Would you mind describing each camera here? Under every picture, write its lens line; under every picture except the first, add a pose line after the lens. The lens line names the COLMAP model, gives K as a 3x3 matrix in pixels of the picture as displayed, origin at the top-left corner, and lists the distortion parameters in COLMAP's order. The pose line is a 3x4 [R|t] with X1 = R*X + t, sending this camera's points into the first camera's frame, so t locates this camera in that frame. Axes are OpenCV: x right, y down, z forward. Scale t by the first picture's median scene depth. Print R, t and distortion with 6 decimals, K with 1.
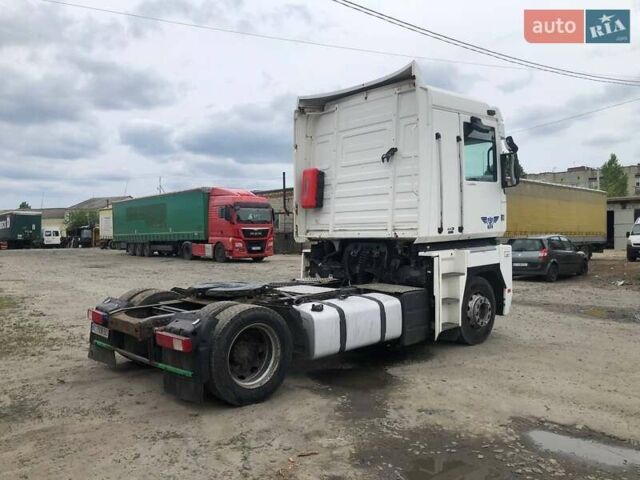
lens RADIAL K [[520.7, 0, 323.5], [0, 520.7, 238.1], [0, 0, 1]] dist [0.051027, -0.060458]
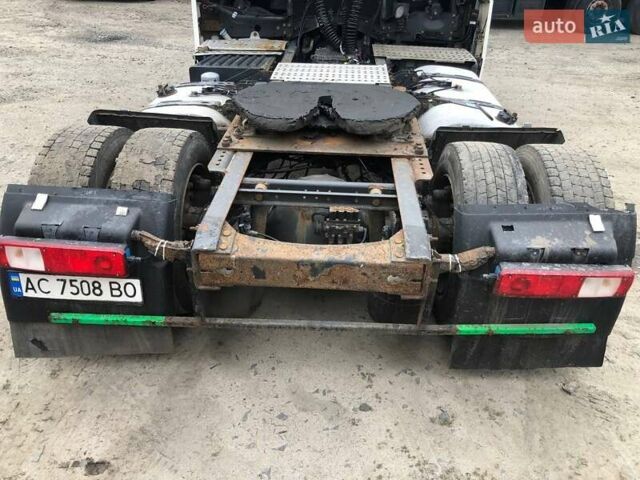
lens RADIAL K [[520.7, 0, 323.5], [0, 520.7, 238.1], [0, 0, 1]] dist [0.051027, -0.060458]
pose [[0.712250, -0.330659, 0.619165, -0.428143], [-0.022419, 0.870928, 0.490900, -0.022239], [-0.701568, -0.363524, 0.612905, 0.568672]]
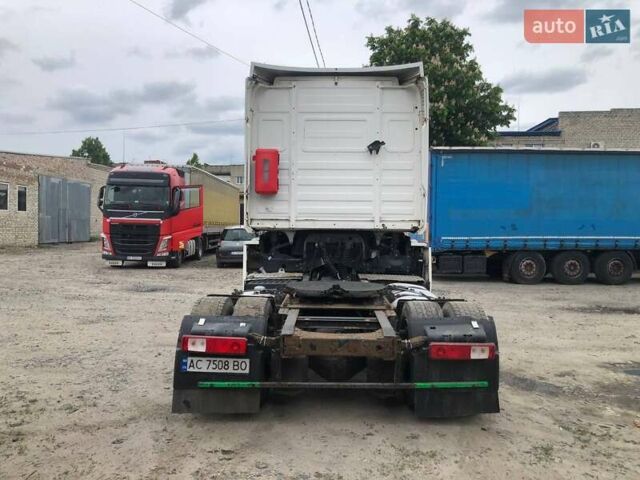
lens RADIAL K [[520.7, 0, 323.5], [0, 520.7, 238.1], [0, 0, 1]] dist [0.051027, -0.060458]
pose [[0.688658, -0.005486, 0.725066, -0.674698], [-0.009131, 0.999826, 0.016237, 0.001537], [-0.725029, -0.017803, 0.688488, 0.371459]]
